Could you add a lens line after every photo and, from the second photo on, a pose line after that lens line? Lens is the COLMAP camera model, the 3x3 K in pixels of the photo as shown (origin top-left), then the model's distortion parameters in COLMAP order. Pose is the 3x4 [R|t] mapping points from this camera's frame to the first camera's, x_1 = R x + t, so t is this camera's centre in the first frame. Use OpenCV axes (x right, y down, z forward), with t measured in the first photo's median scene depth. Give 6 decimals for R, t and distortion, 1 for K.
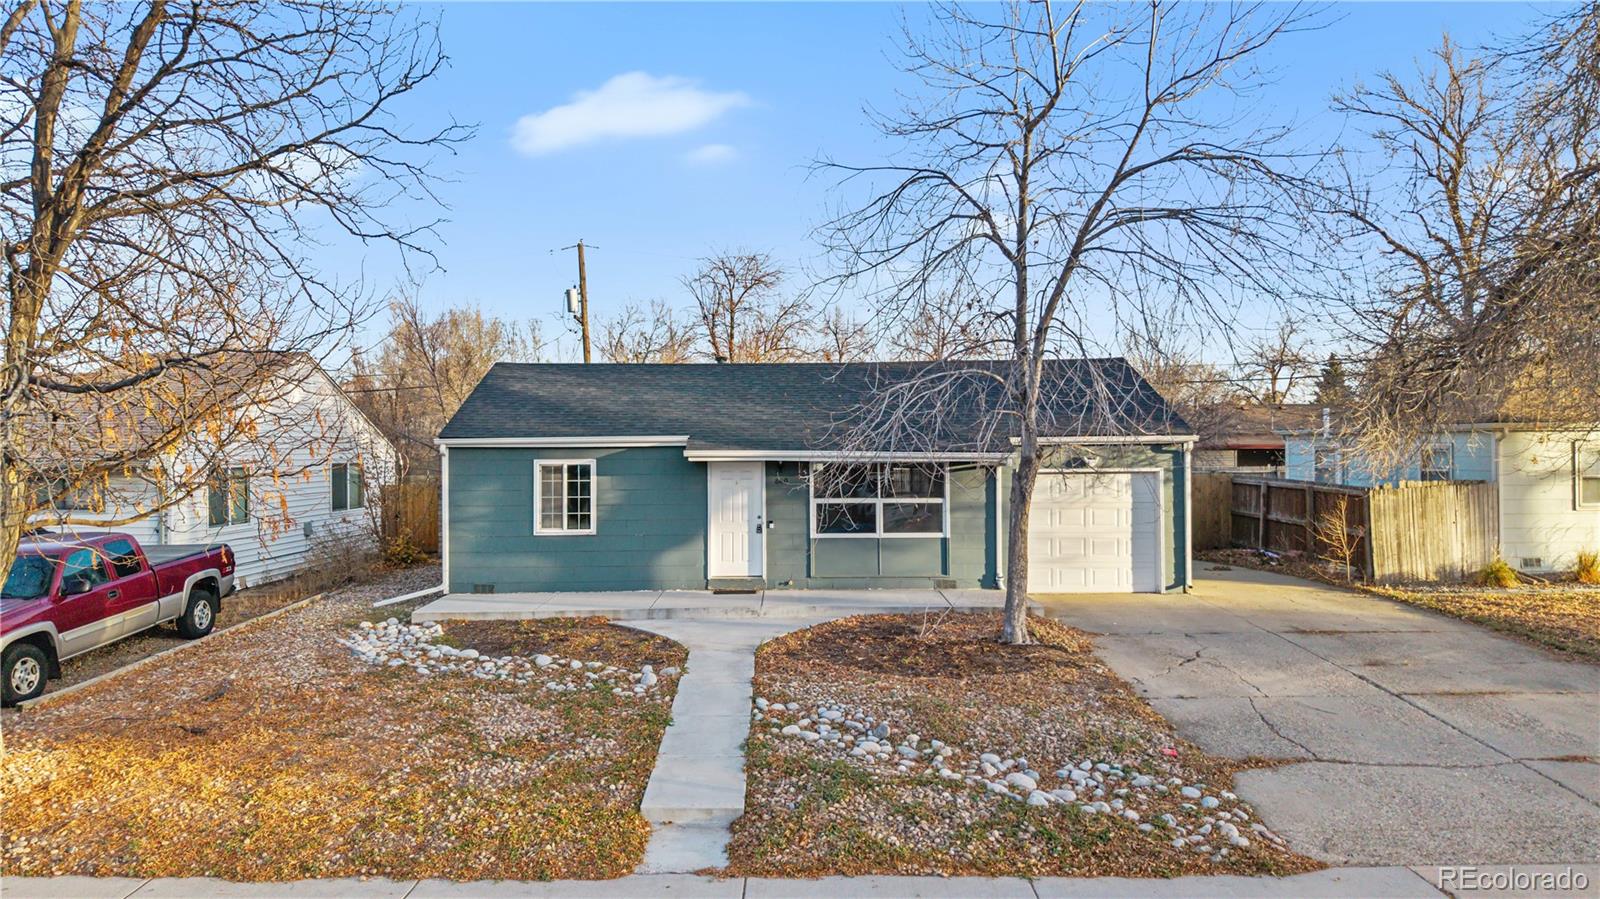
lens RADIAL K [[1195.1, 0, 800.0], [0, 1195.1, 449.5], [0, 0, 1]] dist [-0.000473, -0.002682]
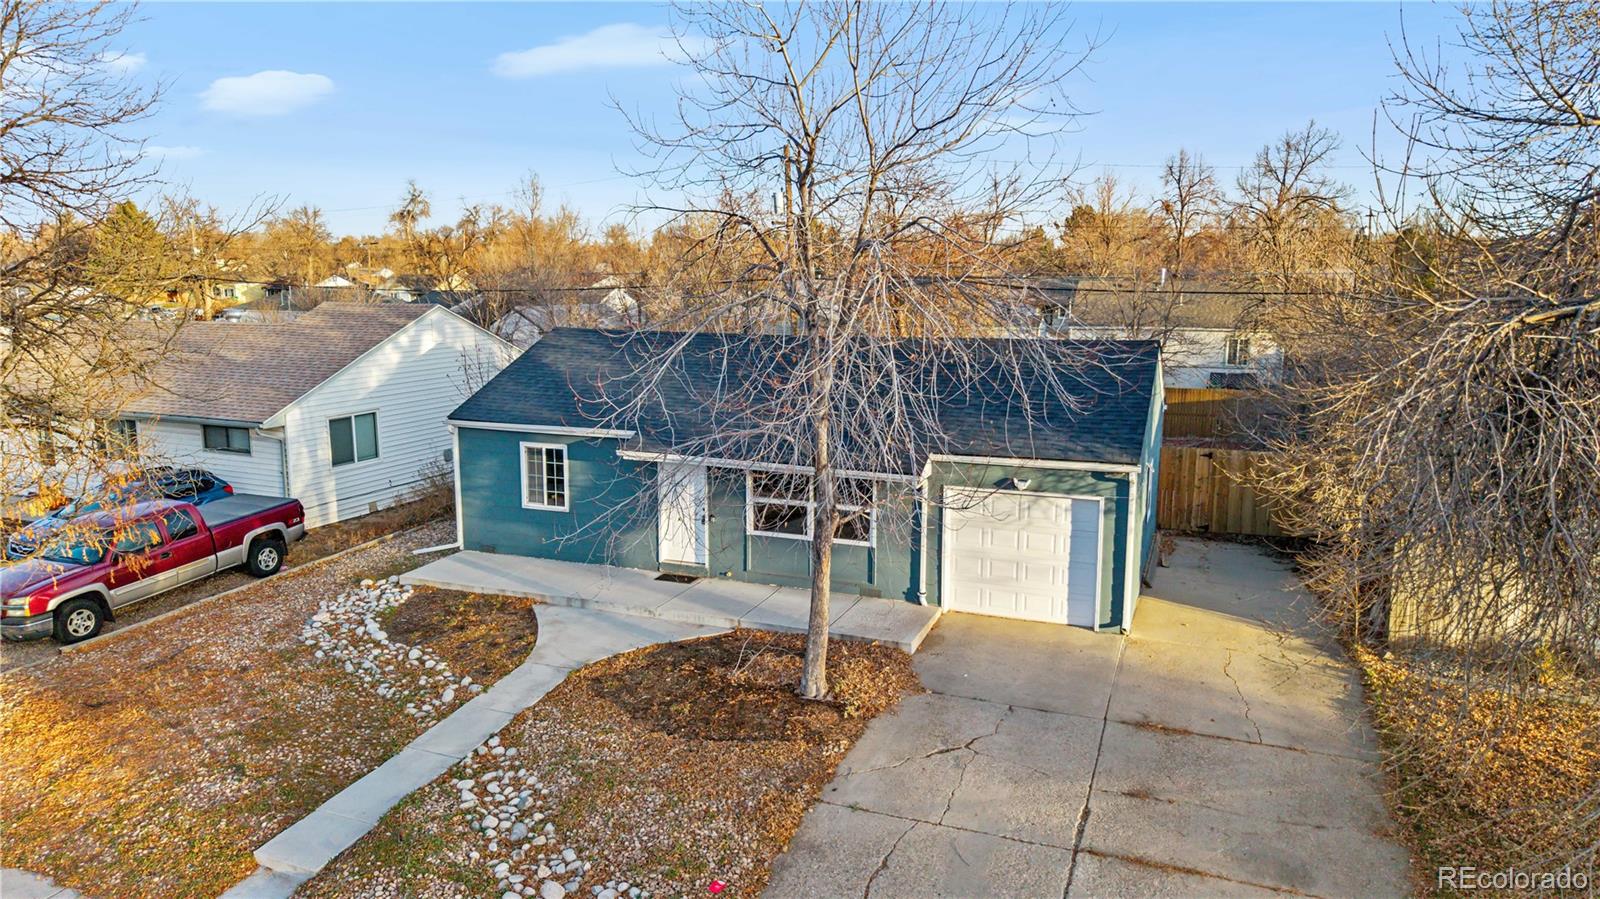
lens RADIAL K [[1195.1, 0, 800.0], [0, 1195.1, 449.5], [0, 0, 1]] dist [-0.000473, -0.002682]
pose [[0.907507, 0.078209, -0.412692, 0.477026], [-0.001869, 0.983255, 0.182226, -0.188441], [0.420033, -0.164600, 0.892457, 0.109351]]
